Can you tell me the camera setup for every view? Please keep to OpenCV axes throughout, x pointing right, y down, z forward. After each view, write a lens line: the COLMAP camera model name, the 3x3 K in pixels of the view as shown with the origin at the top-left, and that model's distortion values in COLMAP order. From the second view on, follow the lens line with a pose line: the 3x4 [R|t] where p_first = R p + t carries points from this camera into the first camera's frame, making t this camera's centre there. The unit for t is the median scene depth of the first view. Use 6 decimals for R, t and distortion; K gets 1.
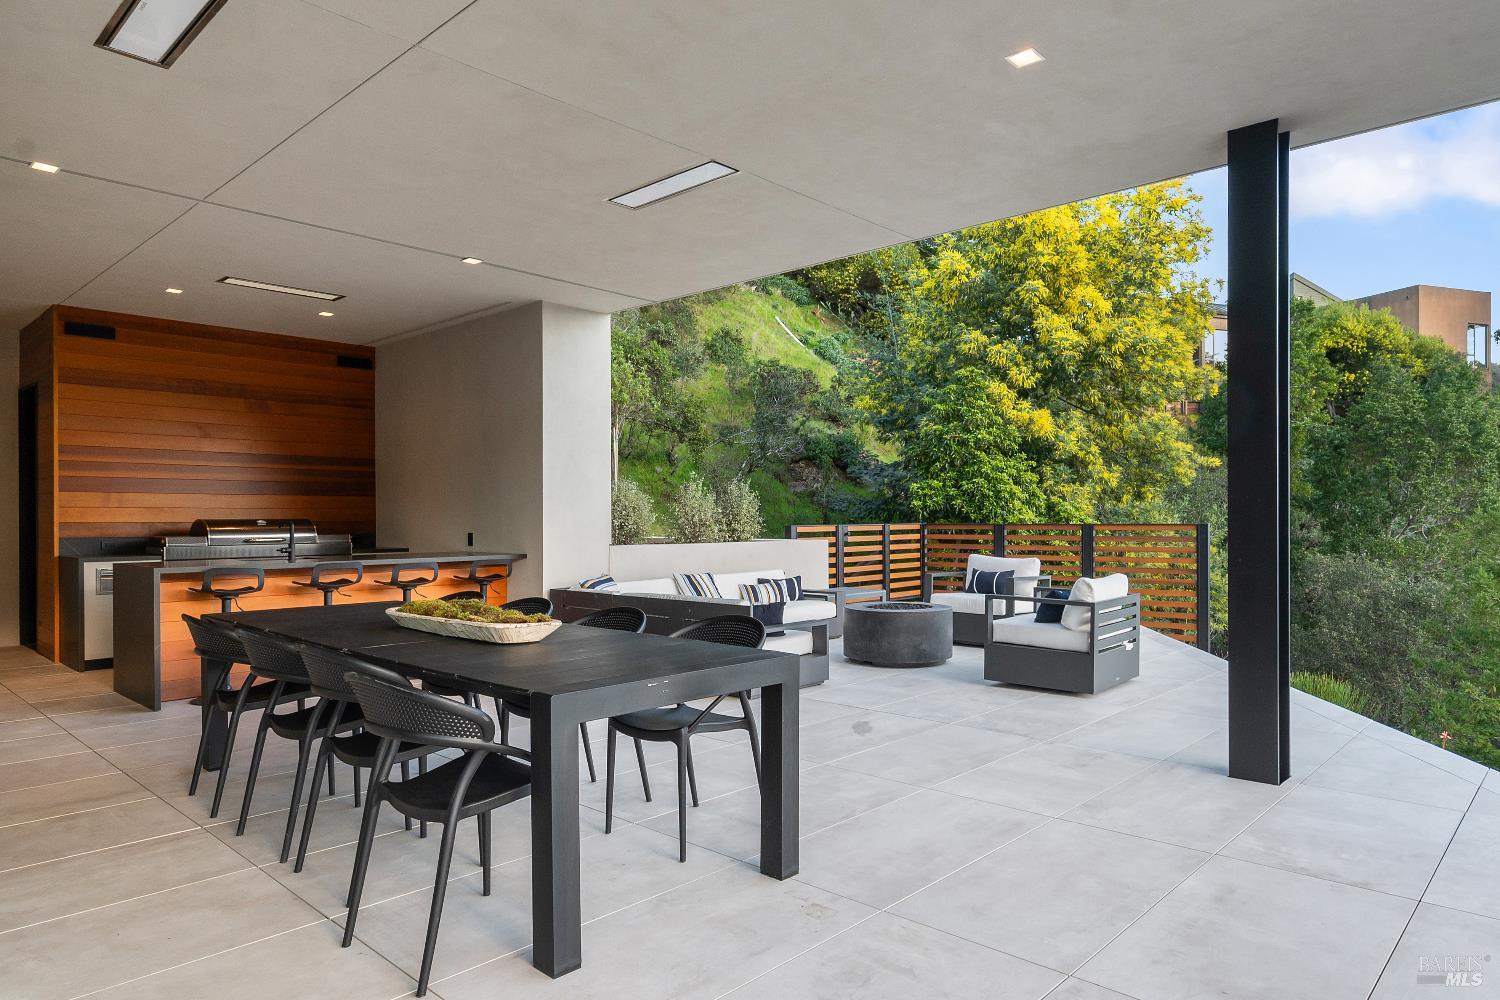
lens RADIAL K [[922.5, 0, 750.6], [0, 922.5, 507.7], [0, 0, 1]] dist [-0.000861, -0.000255]
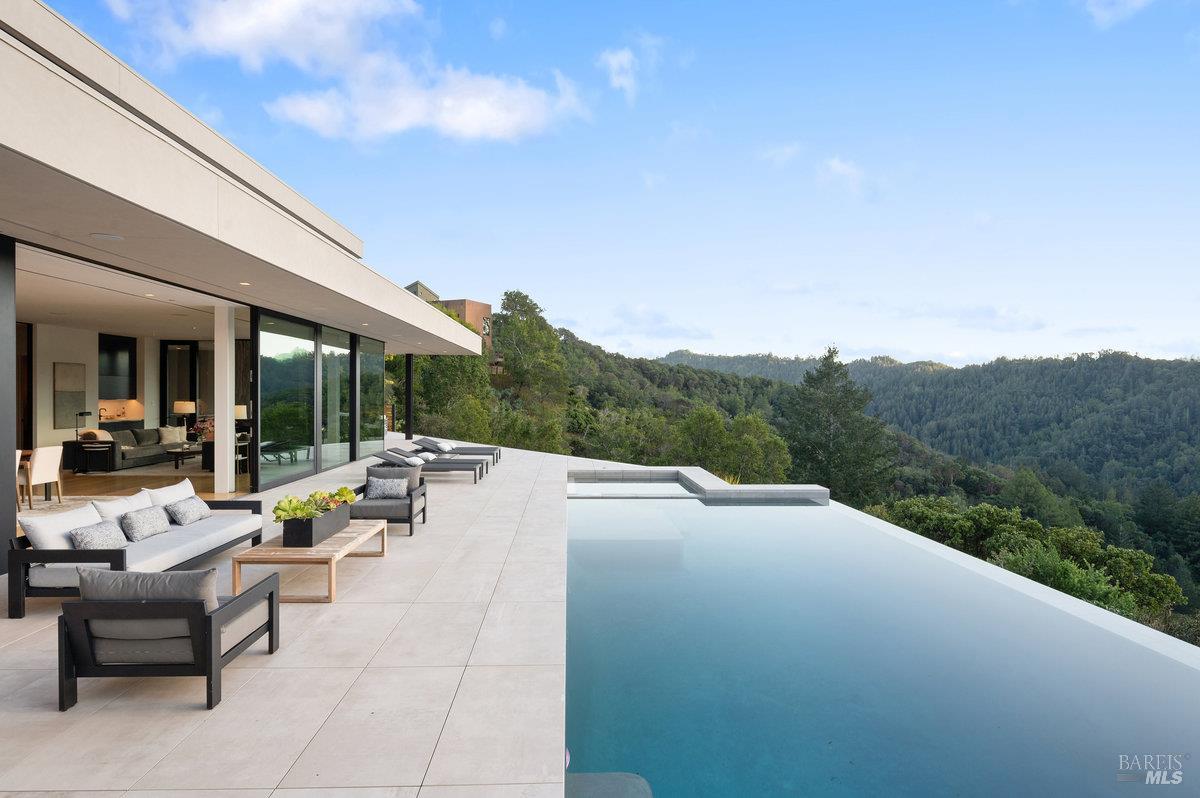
lens RADIAL K [[657.7, 0, 600.0], [0, 657.7, 398.3], [0, 0, 1]] dist [0.000058, 0.000000]
pose [[0.691636, -0.000132, 0.722247, -0.417977], [-0.007760, 0.999941, 0.007614, -0.014007], [-0.722205, -0.010870, 0.691594, -0.699965]]
